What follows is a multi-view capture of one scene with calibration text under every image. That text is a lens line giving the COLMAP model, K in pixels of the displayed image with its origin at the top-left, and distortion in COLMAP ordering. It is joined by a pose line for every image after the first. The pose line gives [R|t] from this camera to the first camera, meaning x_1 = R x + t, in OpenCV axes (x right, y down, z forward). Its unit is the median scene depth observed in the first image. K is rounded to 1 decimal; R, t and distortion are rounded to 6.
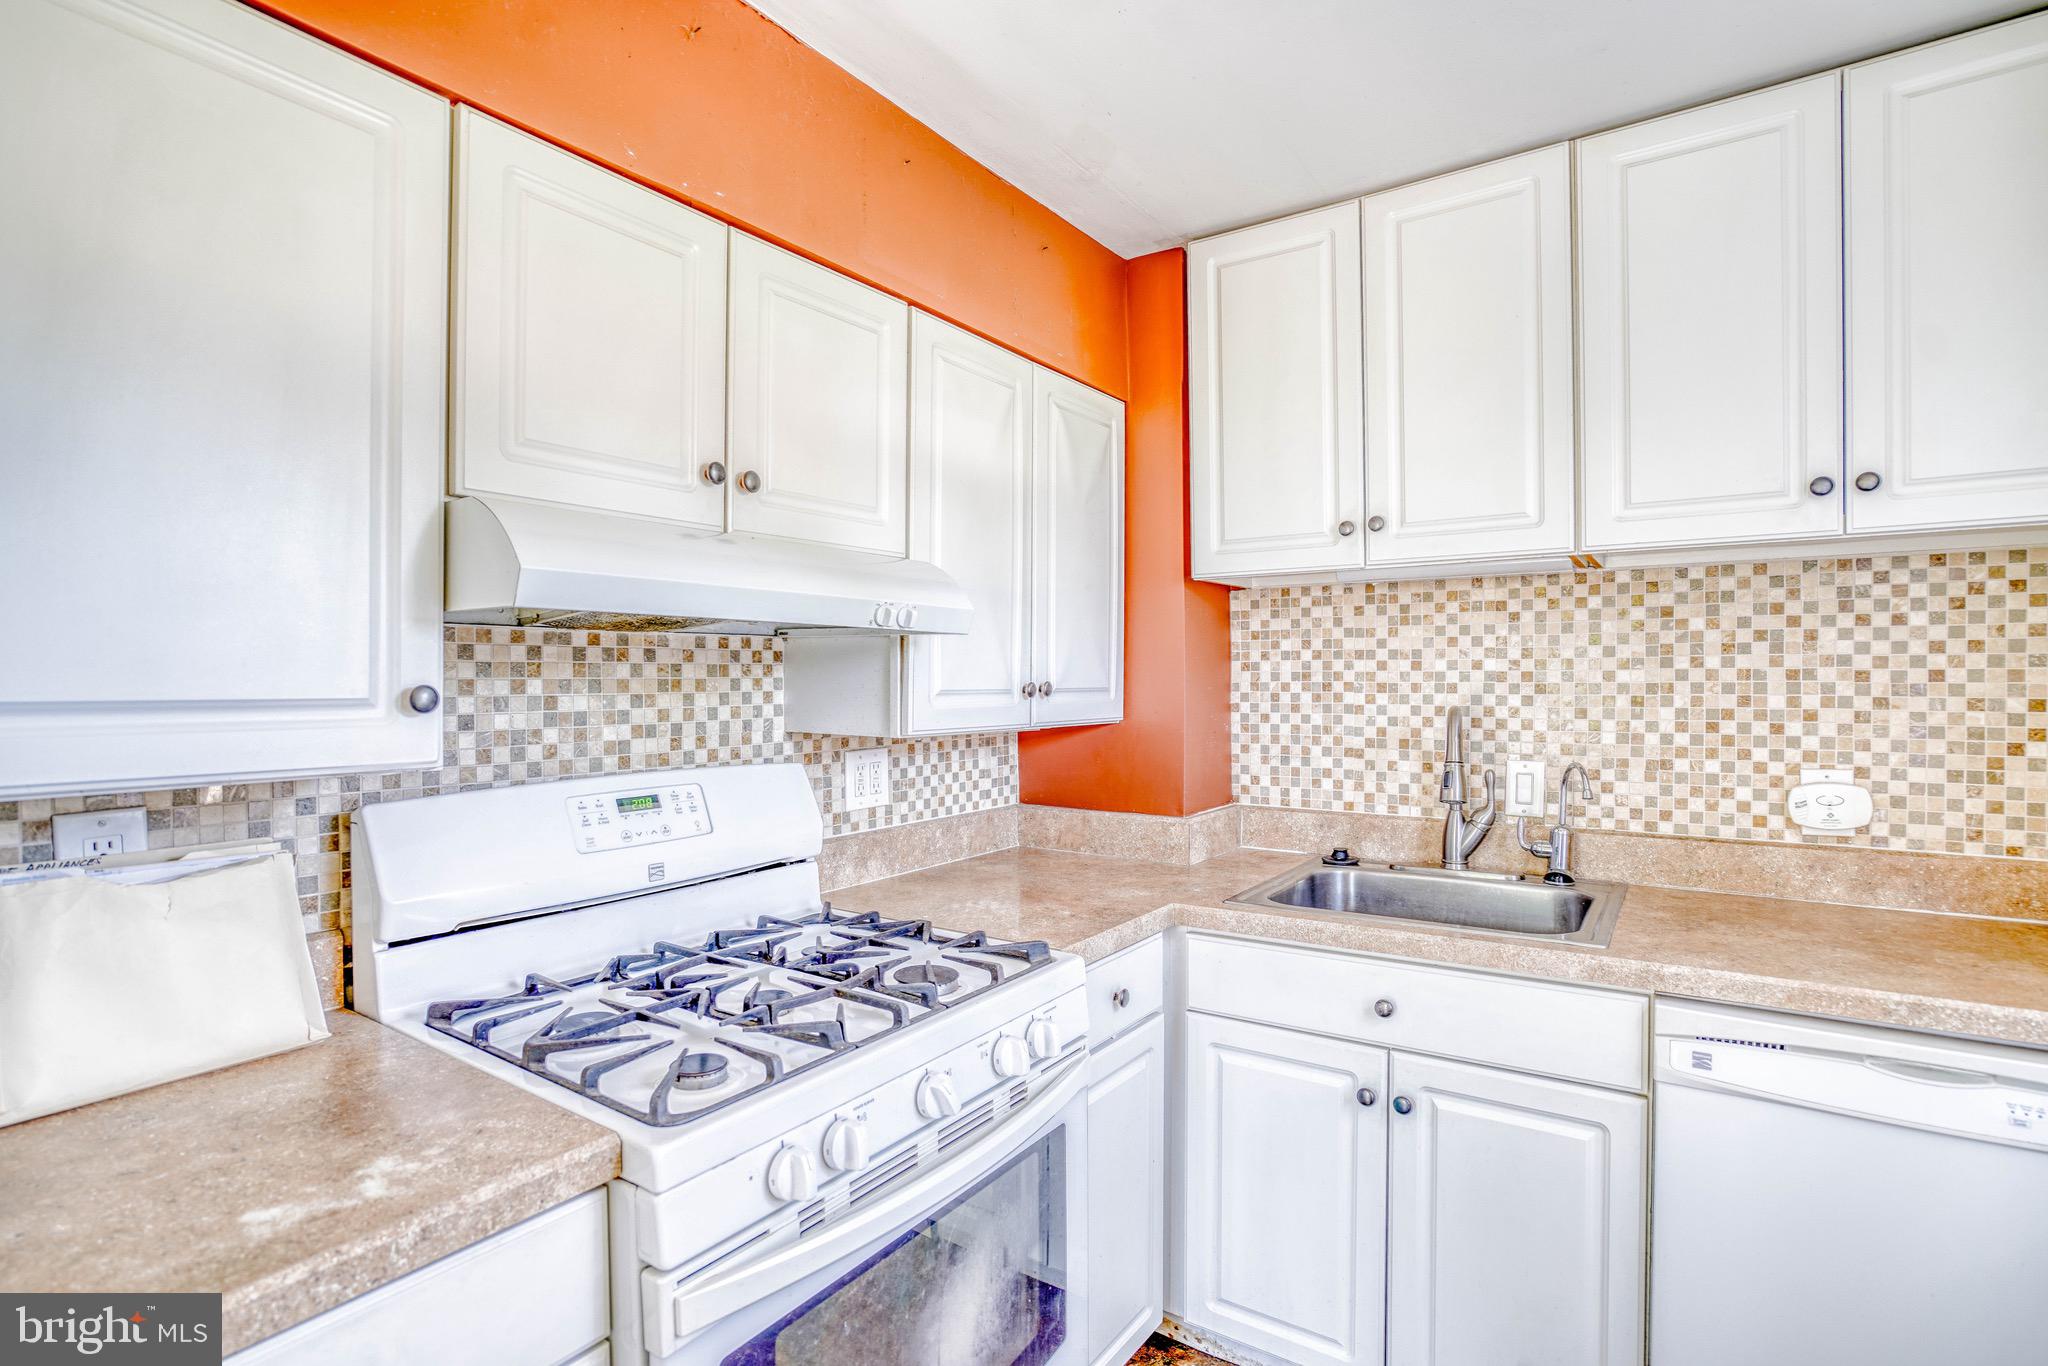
lens RADIAL K [[972.7, 0, 1020.3], [0, 972.7, 688.9], [0, 0, 1]] dist [-0.068118, 0.028107]
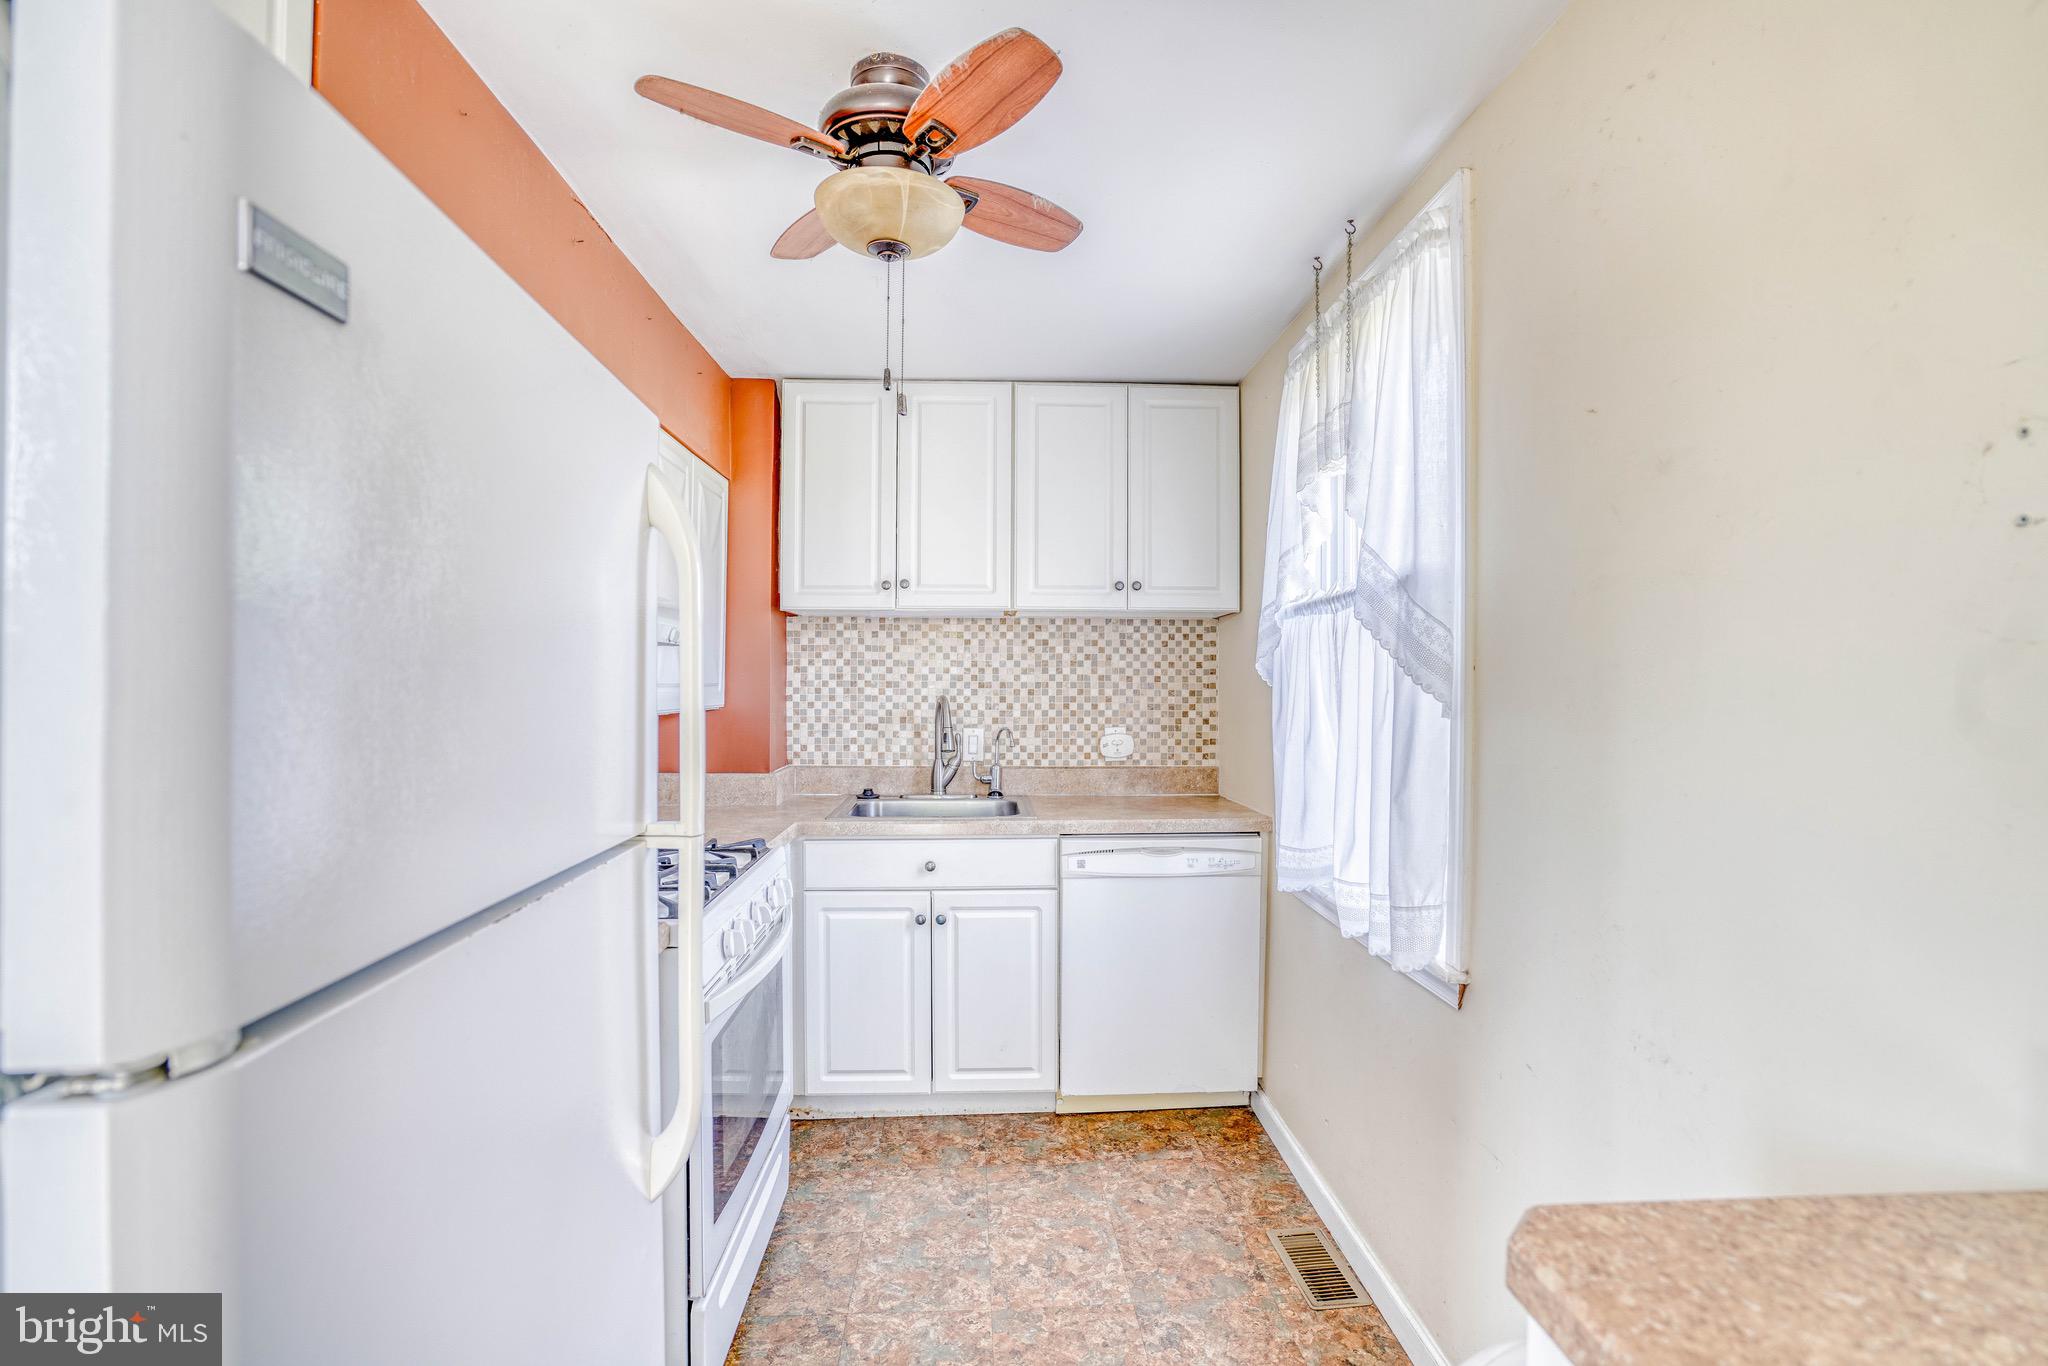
lens RADIAL K [[972.7, 0, 1020.3], [0, 972.7, 688.9], [0, 0, 1]] dist [-0.068118, 0.028107]
pose [[0.785240, 0.000944, 0.619190, -0.534553], [-0.001259, 0.999999, 0.000071, 0.007101], [-0.619190, -0.000835, 0.785241, -0.451778]]
